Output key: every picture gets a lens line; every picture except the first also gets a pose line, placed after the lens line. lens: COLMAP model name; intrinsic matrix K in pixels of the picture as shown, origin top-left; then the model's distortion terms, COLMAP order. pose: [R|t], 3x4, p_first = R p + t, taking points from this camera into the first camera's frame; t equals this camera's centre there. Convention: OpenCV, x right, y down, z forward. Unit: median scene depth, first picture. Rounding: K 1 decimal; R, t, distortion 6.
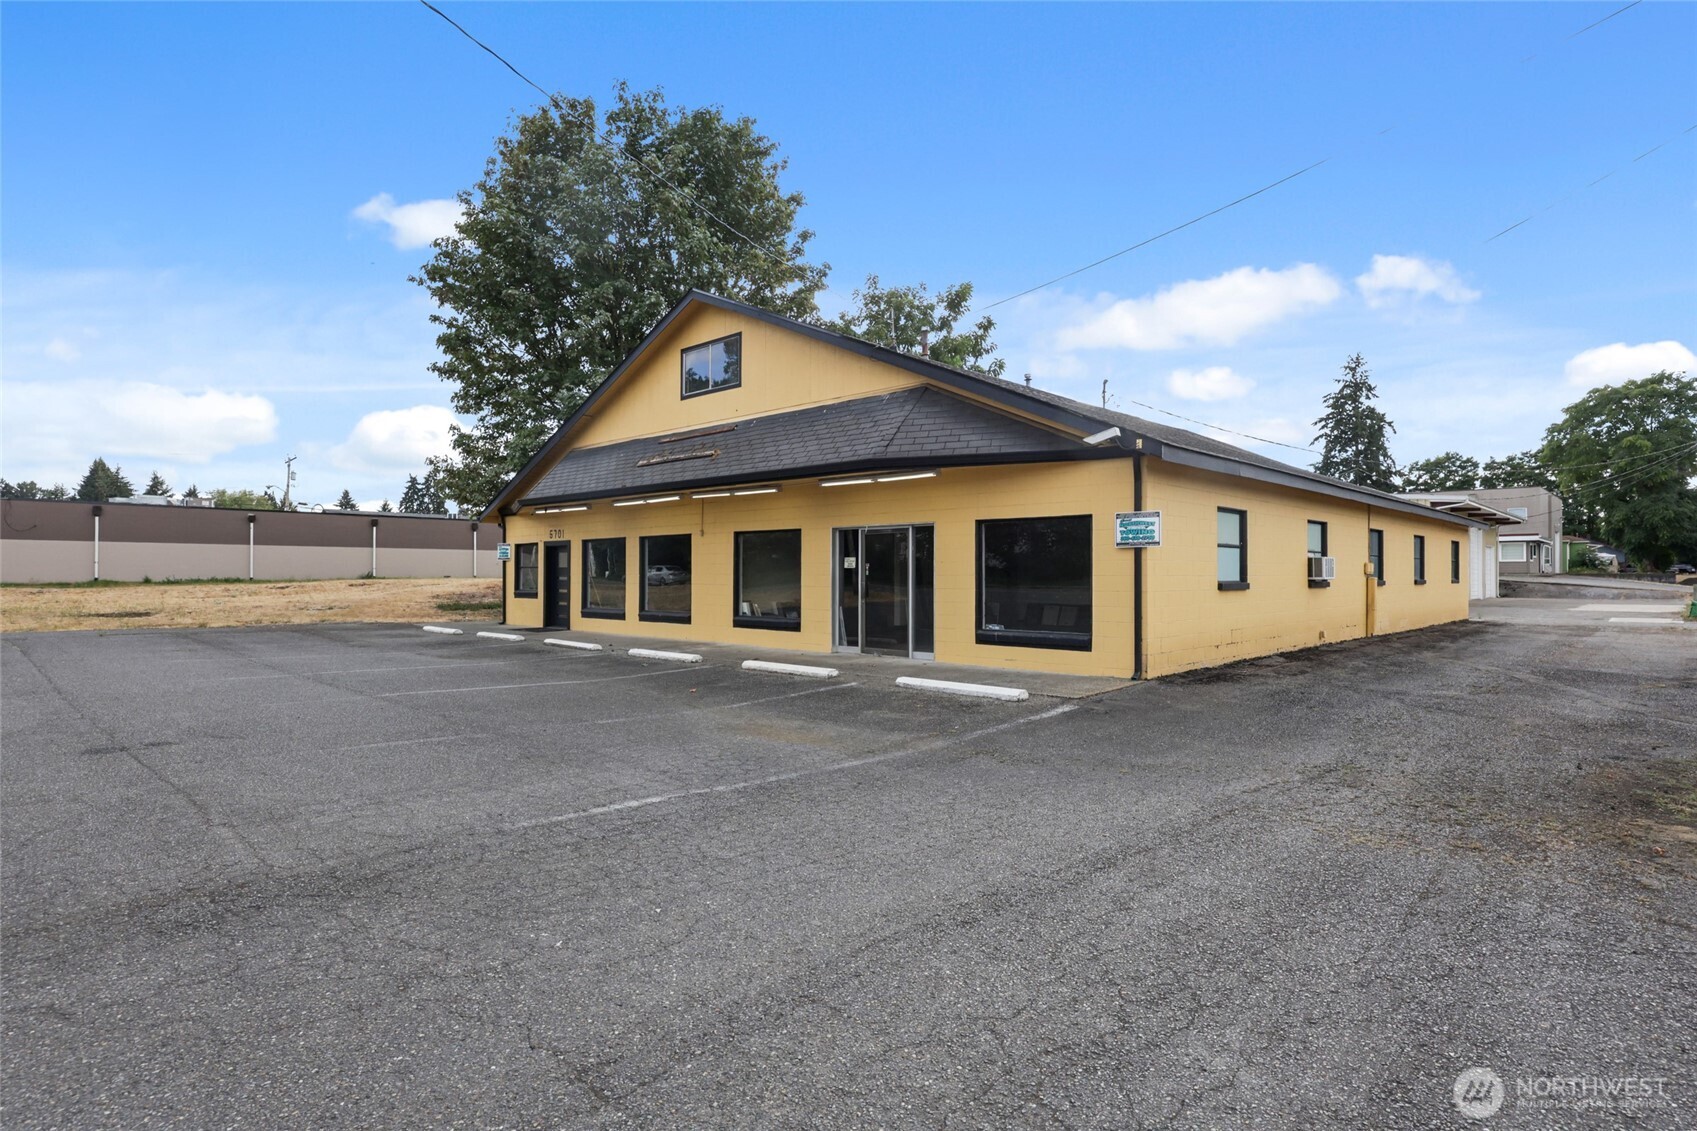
lens RADIAL K [[870.5, 0, 852.8], [0, 870.5, 568.3], [0, 0, 1]] dist [0.000258, 0.000108]
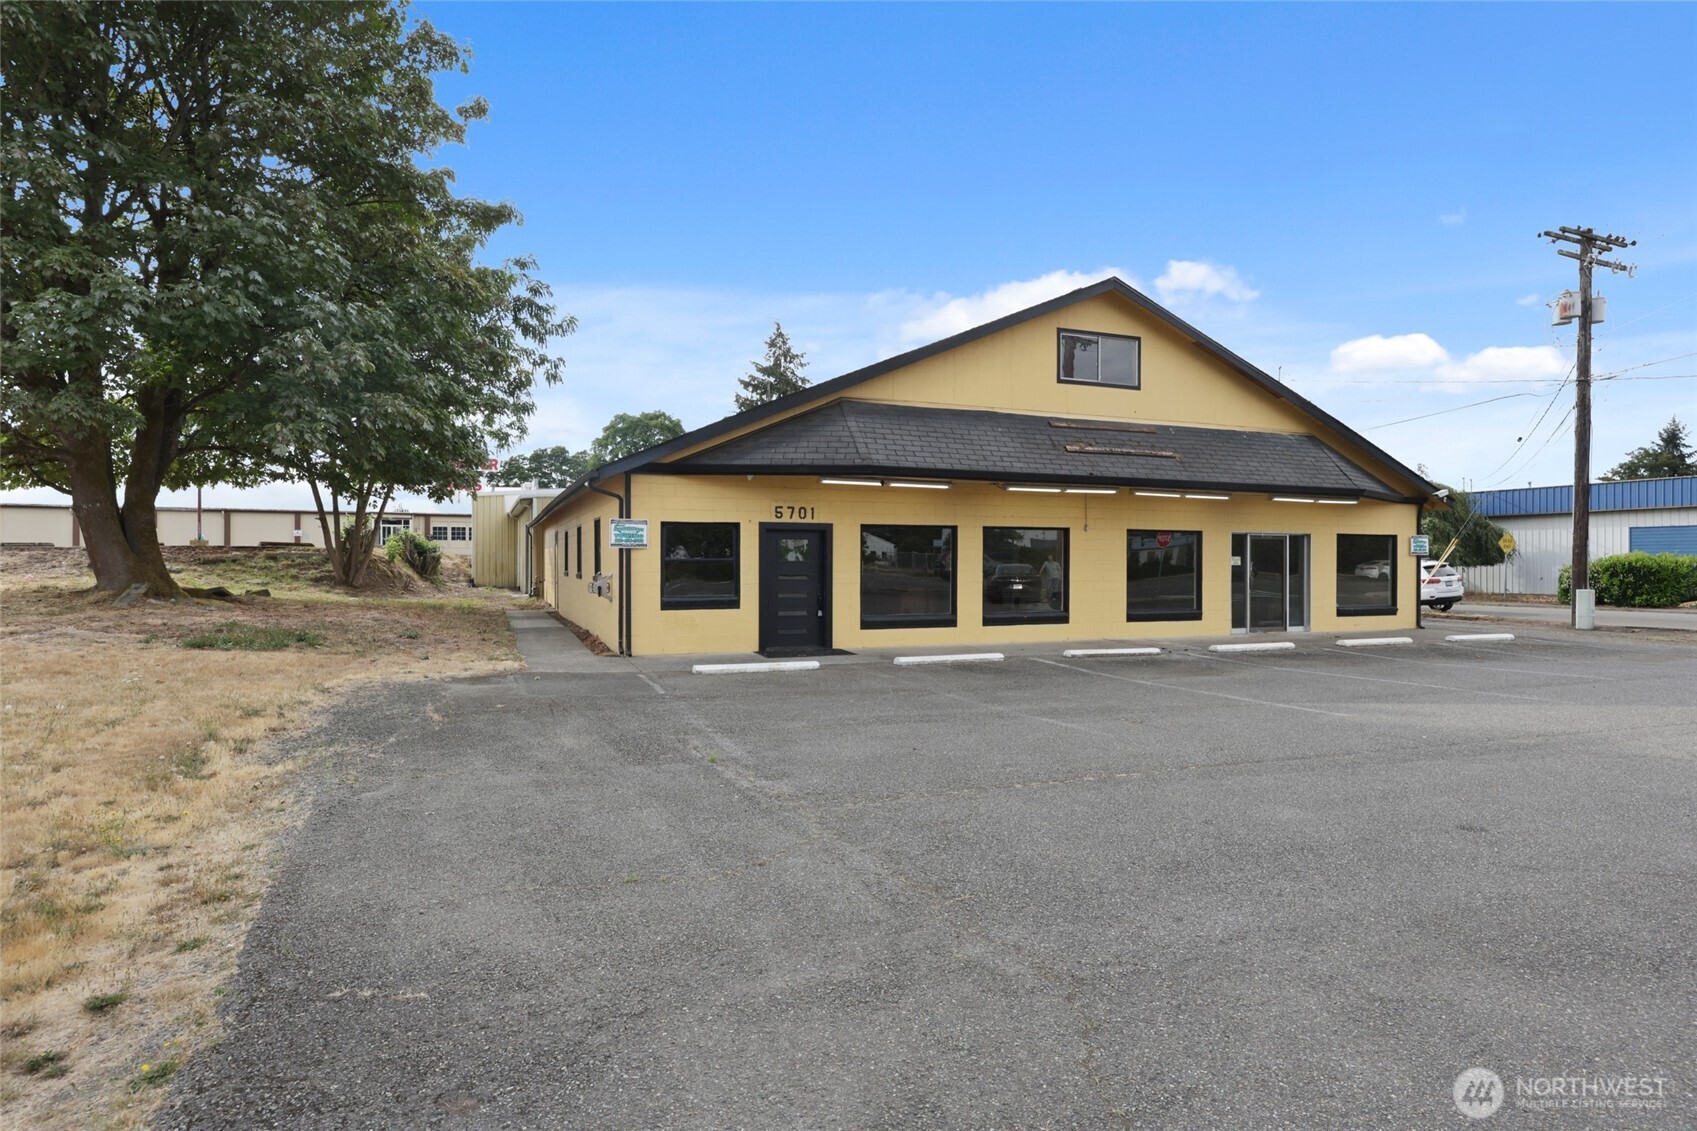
lens RADIAL K [[924.2, 0, 849.2], [0, 924.2, 568.4], [0, 0, 1]] dist [0.007969, 0.001562]
pose [[0.413097, -0.005120, 0.910673, -0.922028], [-0.008060, 0.999924, 0.009278, -0.002260], [-0.910651, -0.011172, 0.413024, 0.615705]]
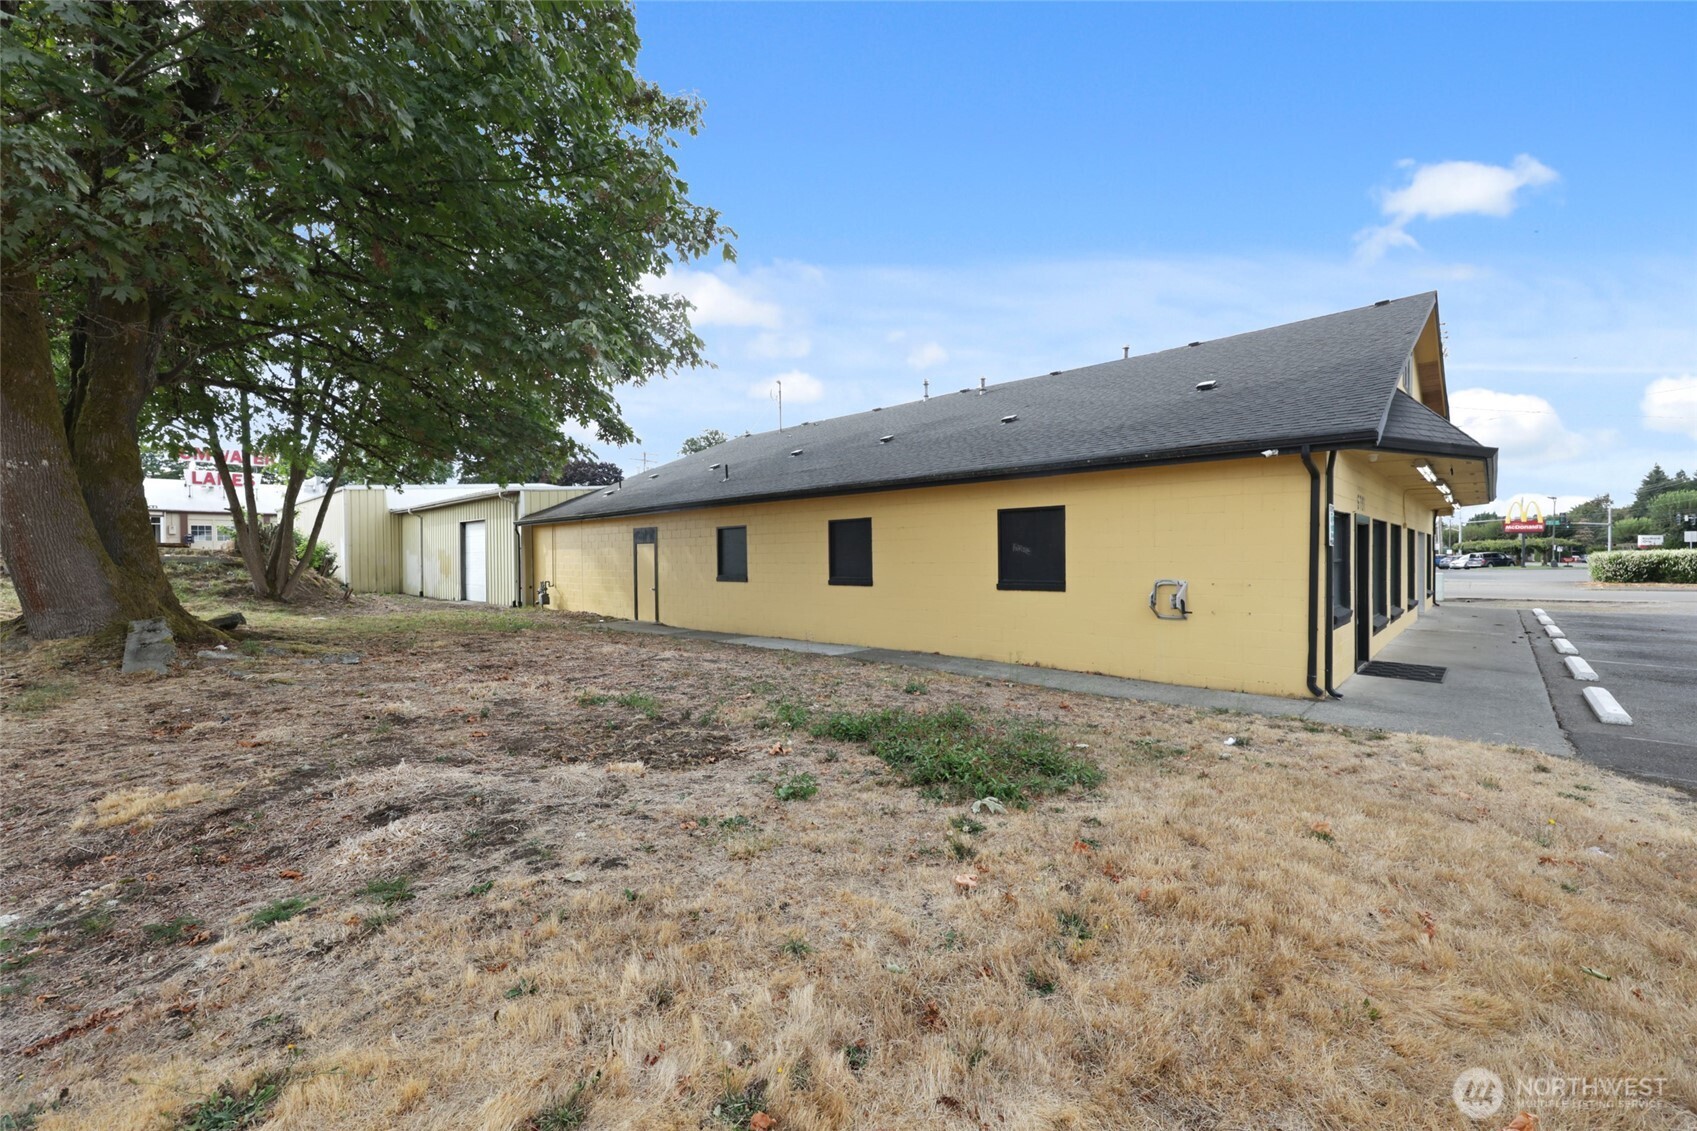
lens RADIAL K [[683.4, 0, 847.9], [0, 683.4, 560.7], [0, 0, 1]] dist [0.000783, 0.000857]
pose [[-0.008525, -0.006519, 0.999942, -0.734395], [0.002777, 0.999975, 0.006542, -0.004765], [-0.999960, 0.002832, -0.008507, 1.255097]]
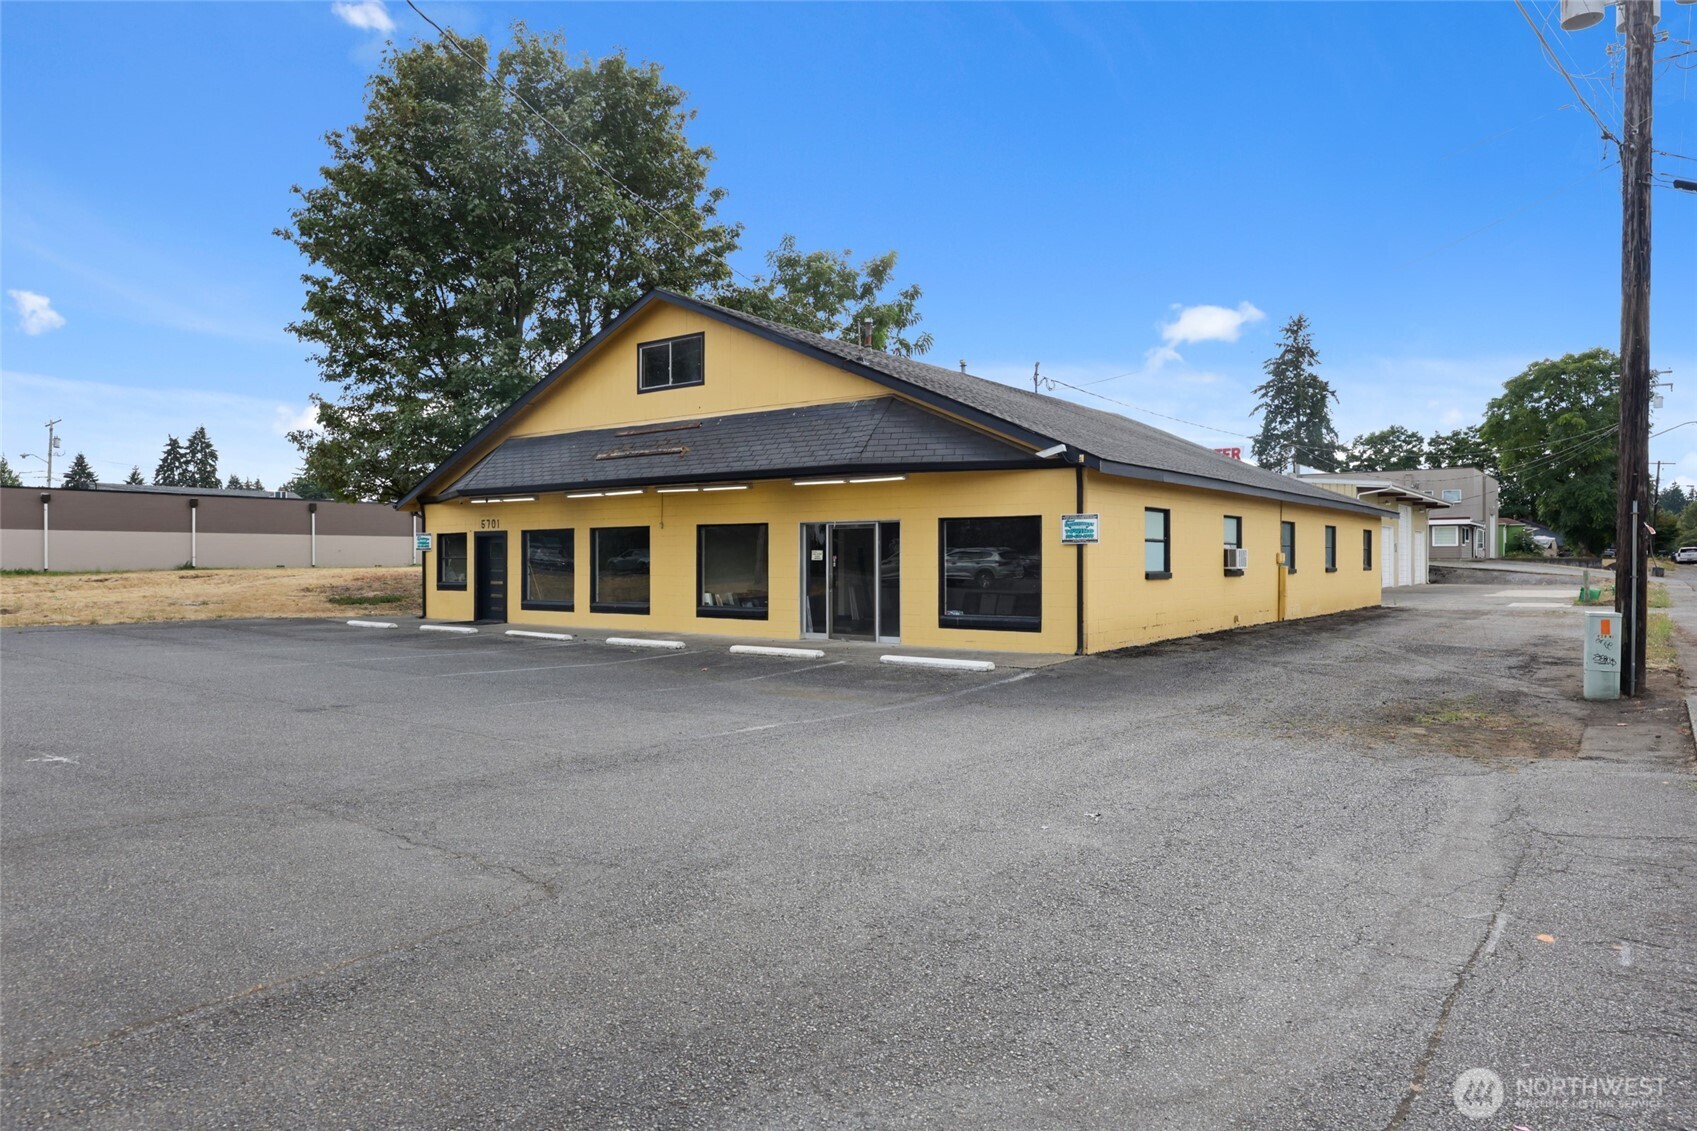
lens RADIAL K [[1045.5, 0, 845.6], [0, 1045.5, 564.2], [0, 0, 1]] dist [-0.002563, 0.000203]
pose [[0.993733, -0.003531, 0.111724, -0.072422], [0.002280, 0.999933, 0.011324, -0.006454], [-0.111757, -0.010998, 0.993675, -0.184891]]
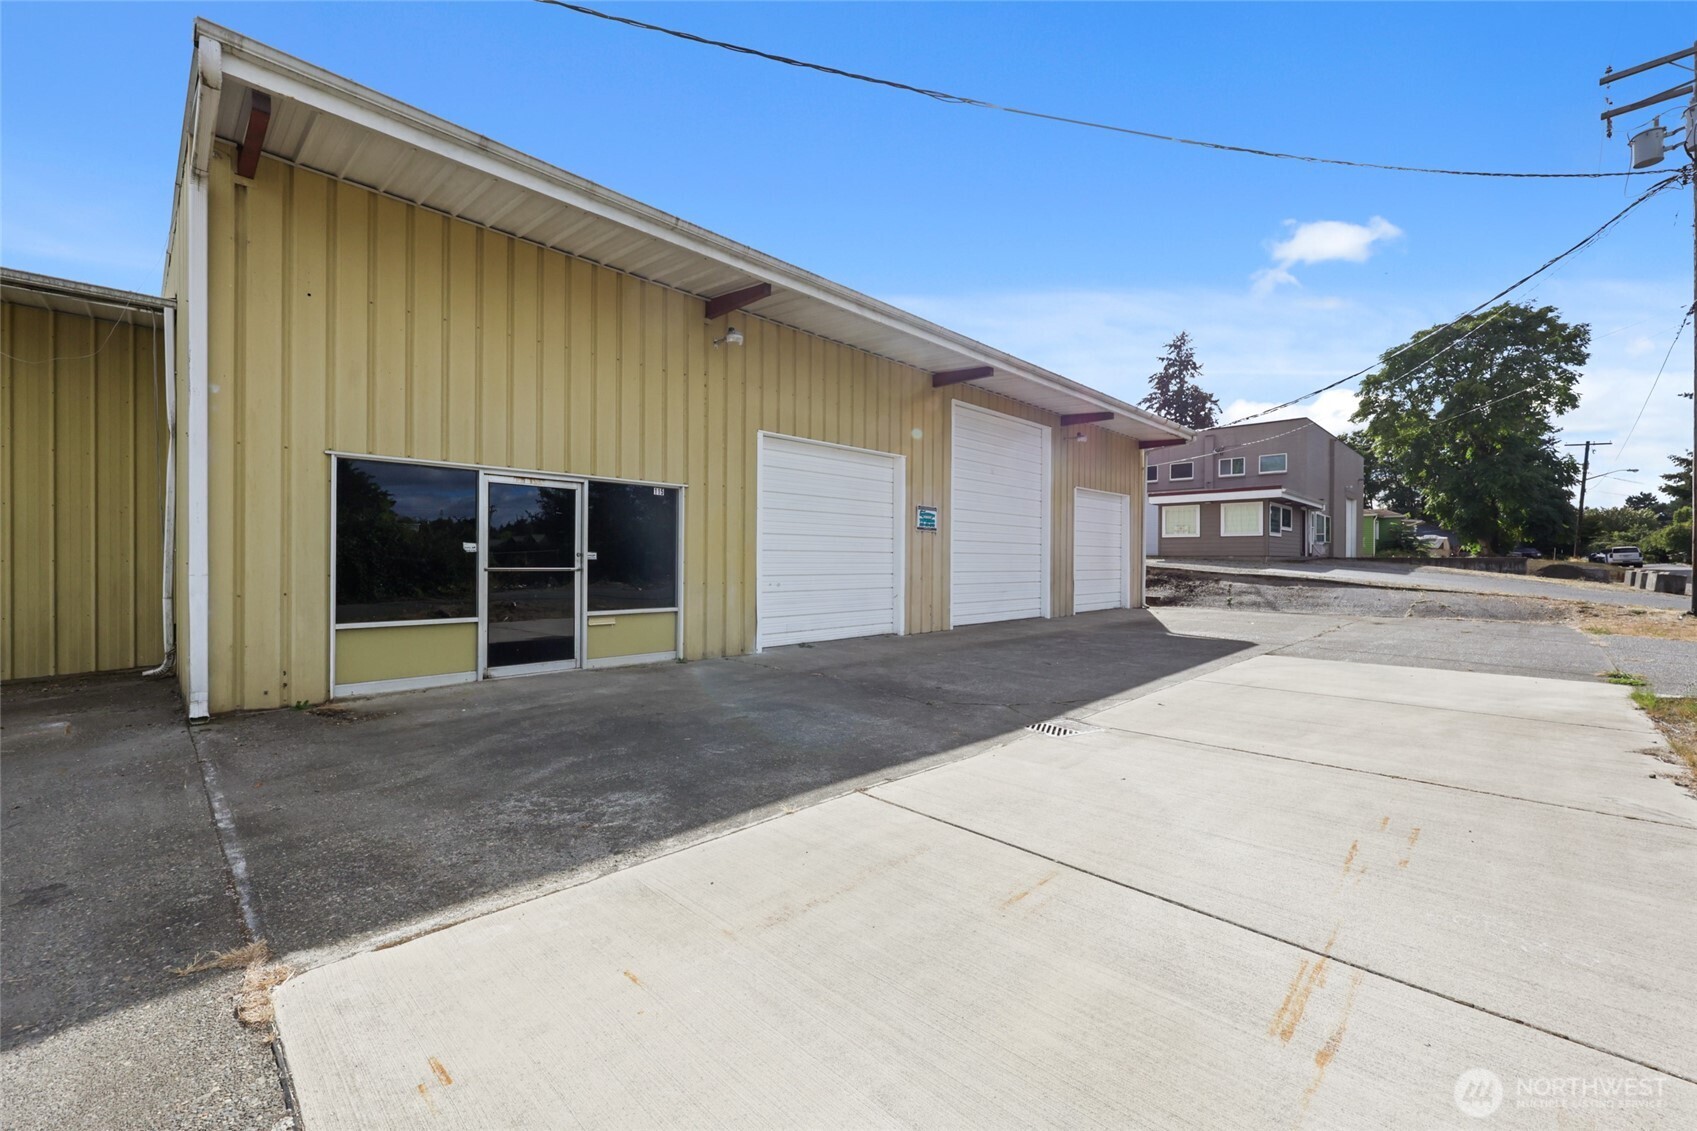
lens RADIAL K [[683.4, 0, 844.1], [0, 683.4, 563.8], [0, 0, 1]] dist [0.000783, 0.000857]
pose [[0.999884, 0.001526, -0.015164, 1.341427], [-0.001336, 0.999921, 0.012536, 0.015363], [0.015182, -0.012514, 0.999806, 1.449532]]
